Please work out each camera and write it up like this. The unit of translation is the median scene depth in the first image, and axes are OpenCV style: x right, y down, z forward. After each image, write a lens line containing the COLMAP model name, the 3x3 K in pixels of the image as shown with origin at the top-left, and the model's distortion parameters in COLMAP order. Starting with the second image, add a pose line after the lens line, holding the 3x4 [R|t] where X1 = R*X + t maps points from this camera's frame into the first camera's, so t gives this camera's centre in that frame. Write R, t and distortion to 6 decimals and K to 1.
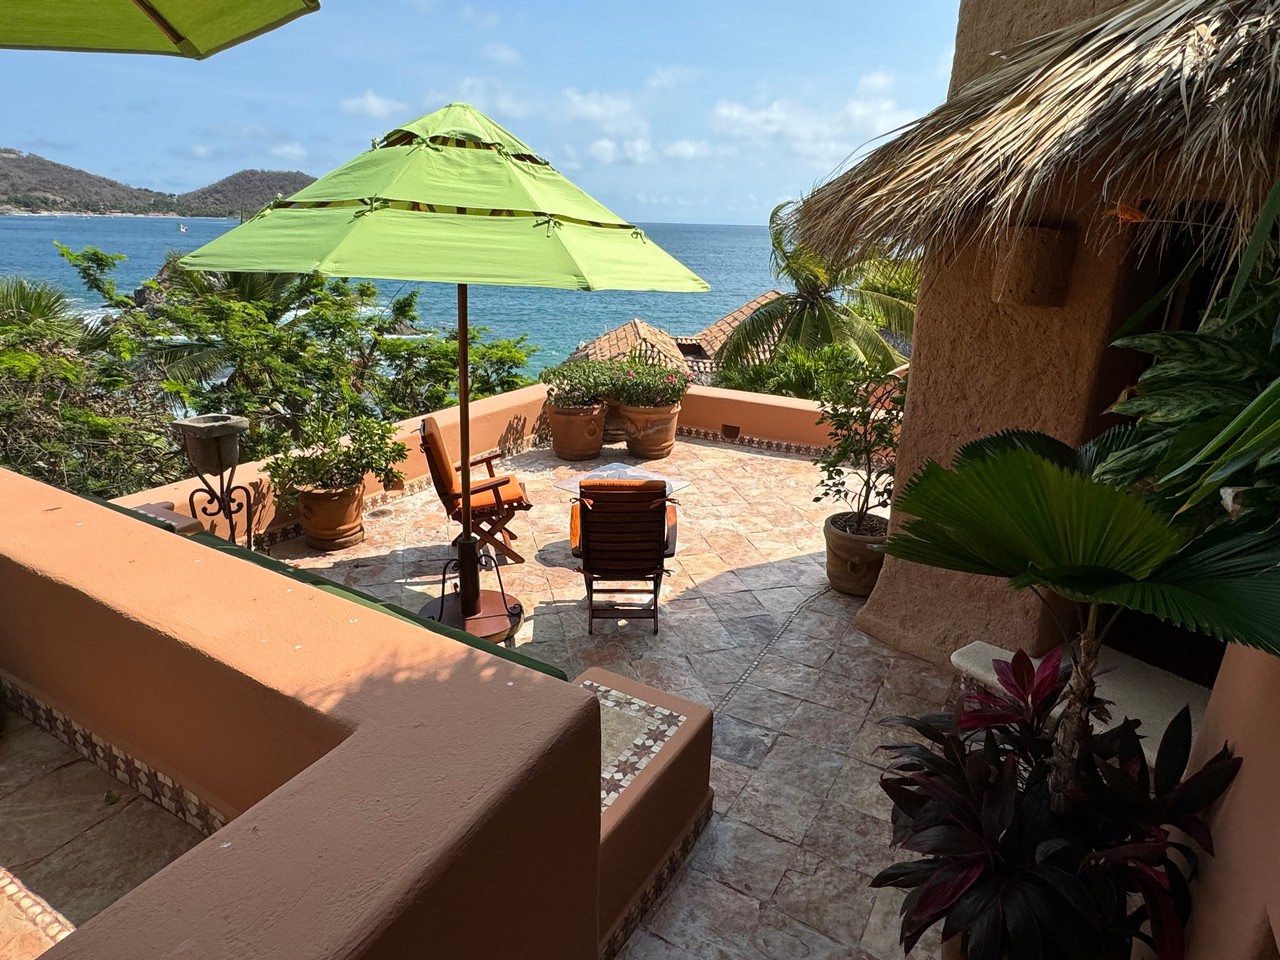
lens RADIAL K [[764.0, 0, 633.9], [0, 764.0, 476.8], [0, 0, 1]] dist [-0.001374, 0.002072]
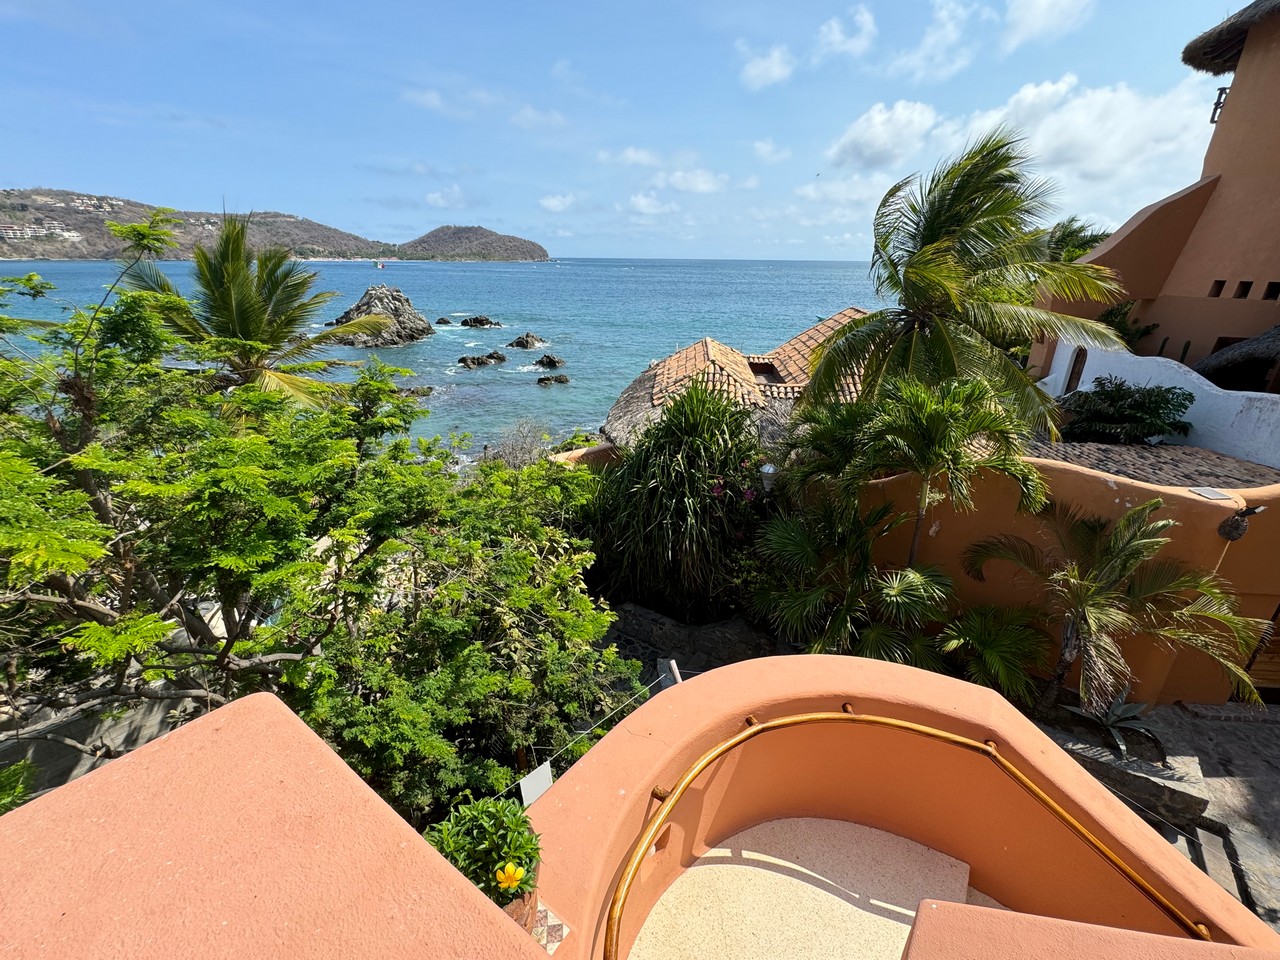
lens RADIAL K [[558.7, 0, 650.8], [0, 558.7, 466.9], [0, 0, 1]] dist [-0.000584, 0.000839]
pose [[0.993323, 0.027256, -0.112101, 0.106554], [-0.023573, 0.999142, 0.034054, -0.434469], [0.112933, -0.031184, 0.993113, 1.872190]]
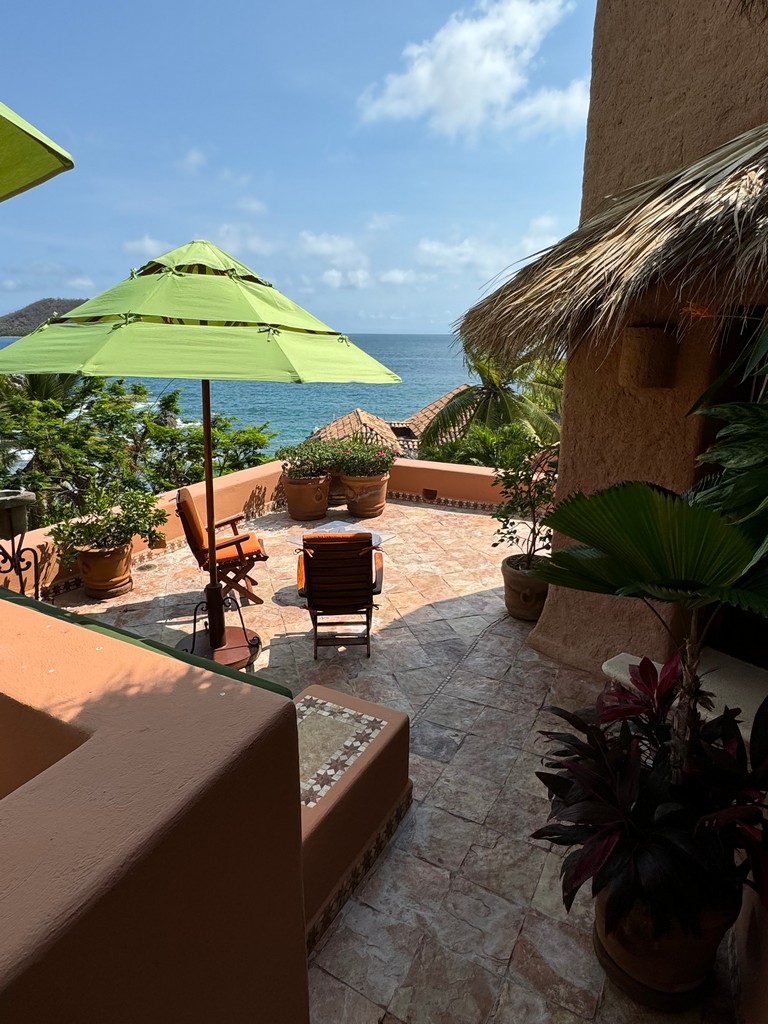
lens RADIAL K [[611.2, 0, 381.0], [0, 611.2, 503.7], [0, 0, 1]] dist [-0.001374, 0.002072]
pose [[0.999077, -0.028117, 0.032479, 0.023988], [0.029707, 0.998330, -0.049547, 0.007049], [-0.031032, 0.050466, 0.998244, -0.003142]]
